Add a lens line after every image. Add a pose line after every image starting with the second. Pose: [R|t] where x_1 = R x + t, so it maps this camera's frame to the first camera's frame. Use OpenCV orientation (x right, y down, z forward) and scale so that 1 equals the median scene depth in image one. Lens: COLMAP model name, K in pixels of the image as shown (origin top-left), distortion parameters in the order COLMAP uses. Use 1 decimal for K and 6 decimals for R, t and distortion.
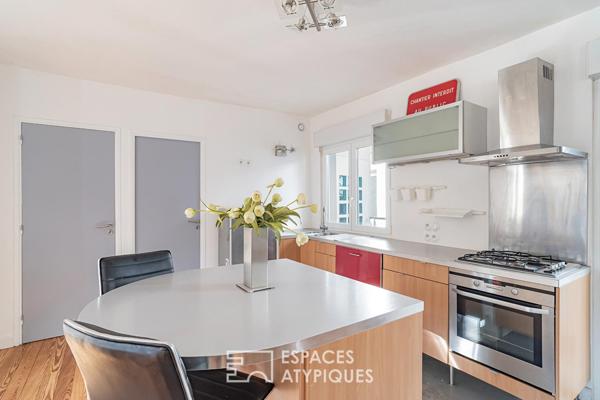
lens RADIAL K [[292.9, 0, 300.0], [0, 292.9, 200.9], [0, 0, 1]] dist [-0.002402, -0.000332]
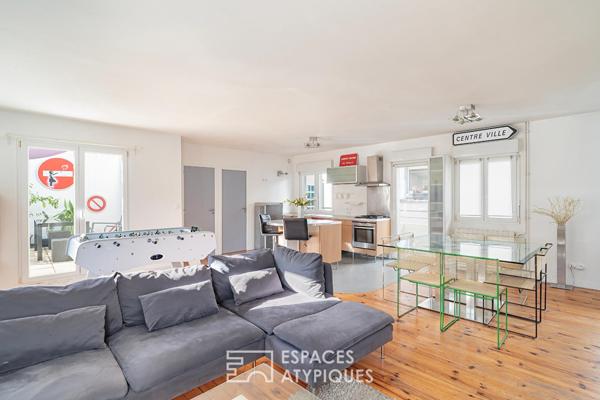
lens RADIAL K [[292.9, 0, 299.4], [0, 292.9, 199.8], [0, 0, 1]] dist [-0.002402, -0.000332]
pose [[0.981673, -0.001301, 0.190571, -0.471017], [0.001550, 0.999998, -0.001158, 0.012450], [-0.190569, 0.001432, 0.981673, -1.452205]]
